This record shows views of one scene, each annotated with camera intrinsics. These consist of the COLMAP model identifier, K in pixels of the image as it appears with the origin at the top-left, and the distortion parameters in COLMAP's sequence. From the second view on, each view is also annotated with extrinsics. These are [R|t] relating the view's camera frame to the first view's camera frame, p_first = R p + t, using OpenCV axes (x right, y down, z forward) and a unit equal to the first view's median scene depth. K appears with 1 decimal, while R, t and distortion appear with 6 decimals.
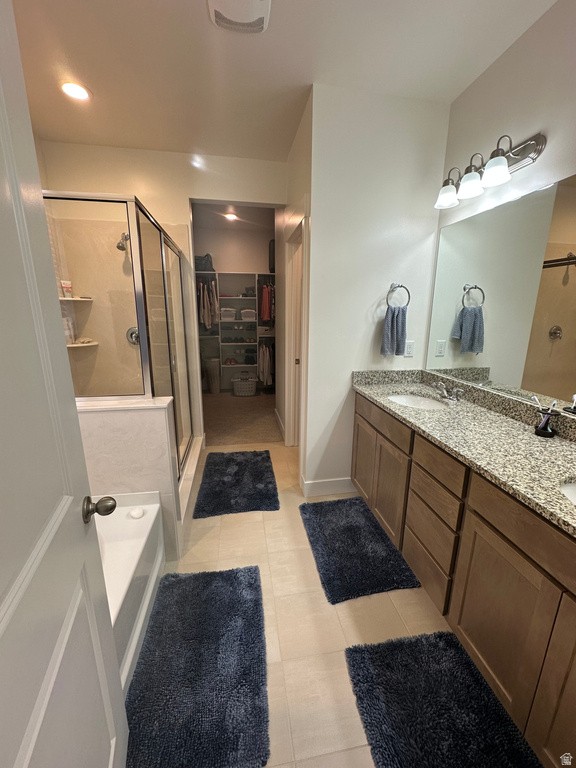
lens RADIAL K [[304.7, 0, 288.0], [0, 304.7, 384.0], [0, 0, 1]] dist [-0.003150, 0.000406]
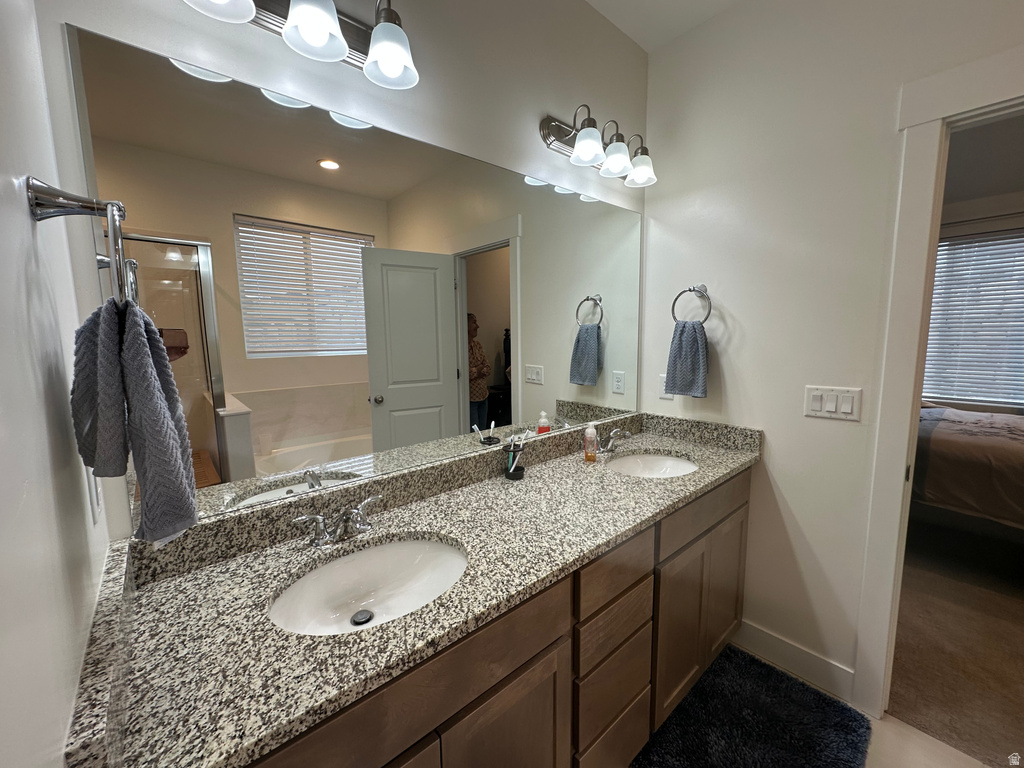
lens RADIAL K [[406.2, 0, 511.2], [0, 406.2, 383.4], [0, 0, 1]] dist [-0.003150, 0.000406]
pose [[-0.529490, -0.106059, 0.841660, -0.042682], [0.200838, 0.948276, 0.245841, -0.285578], [-0.824199, 0.299207, -0.480802, 1.211345]]
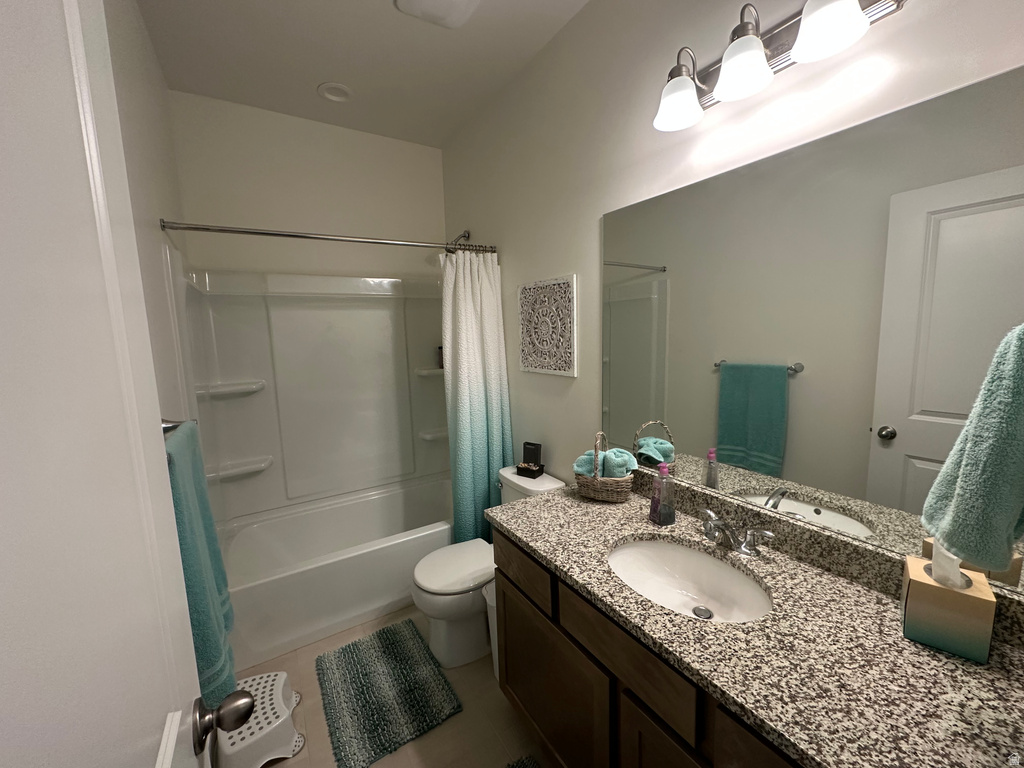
lens RADIAL K [[406.2, 0, 511.2], [0, 406.2, 383.4], [0, 0, 1]] dist [-0.003150, 0.000406]
pose [[0.915065, -0.064905, 0.398049, 0.029234], [0.118039, 0.986848, -0.110443, -0.181283], [-0.385646, 0.148048, 0.910692, 0.658785]]
